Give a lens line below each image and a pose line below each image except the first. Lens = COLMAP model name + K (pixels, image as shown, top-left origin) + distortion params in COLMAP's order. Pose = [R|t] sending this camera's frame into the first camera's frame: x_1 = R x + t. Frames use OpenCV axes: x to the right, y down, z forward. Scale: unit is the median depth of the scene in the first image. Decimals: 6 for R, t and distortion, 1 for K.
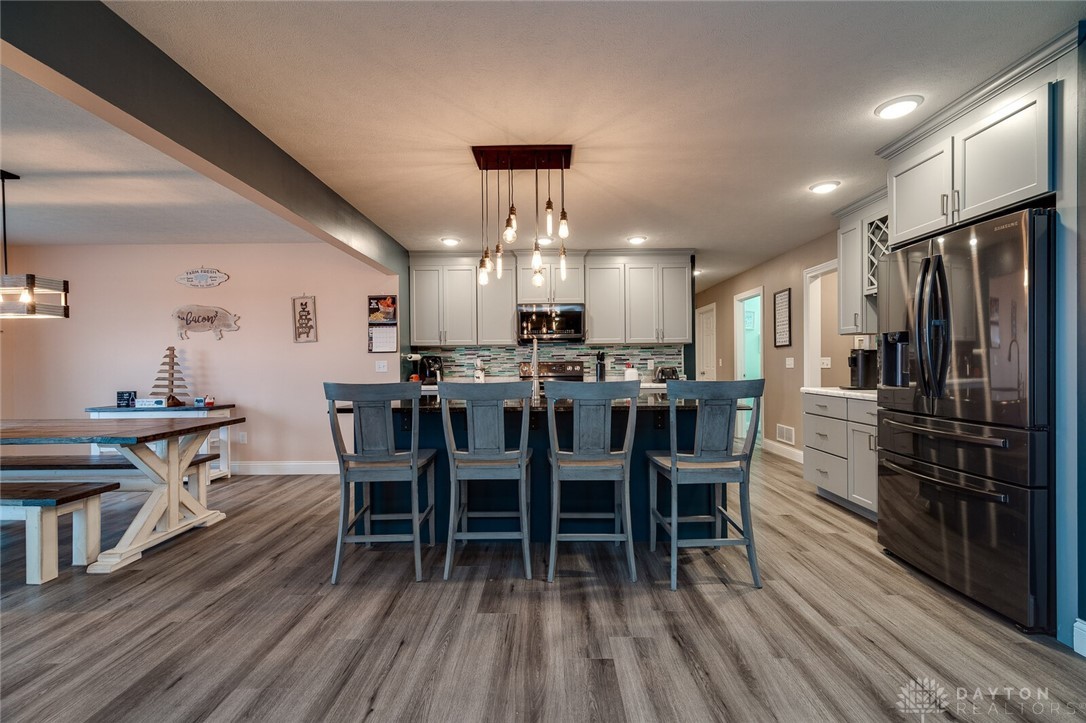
lens RADIAL K [[468.8, 0, 544.0], [0, 468.8, 364.8], [0, 0, 1]] dist [0.007346, 0.000390]
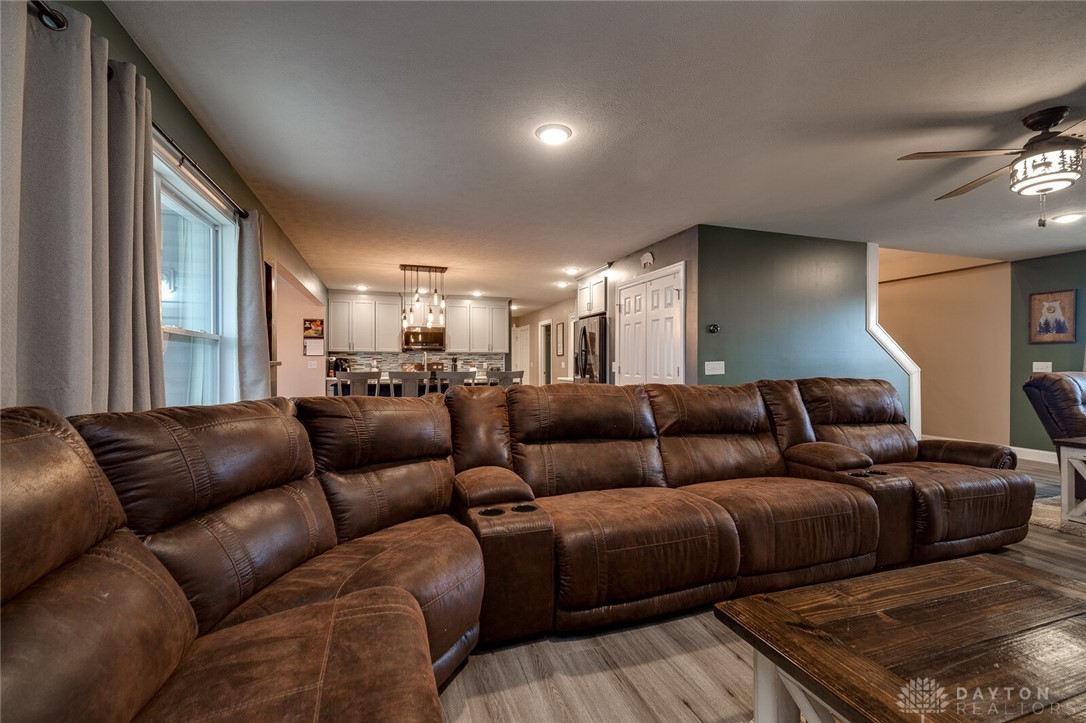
lens RADIAL K [[468.8, 0, 544.0], [0, 468.8, 364.8], [0, 0, 1]] dist [0.007346, 0.000390]
pose [[0.945611, 0.009785, 0.325151, -0.118514], [-0.009028, 0.999952, -0.003838, 0.002516], [-0.325173, 0.000694, 0.945654, -0.662399]]
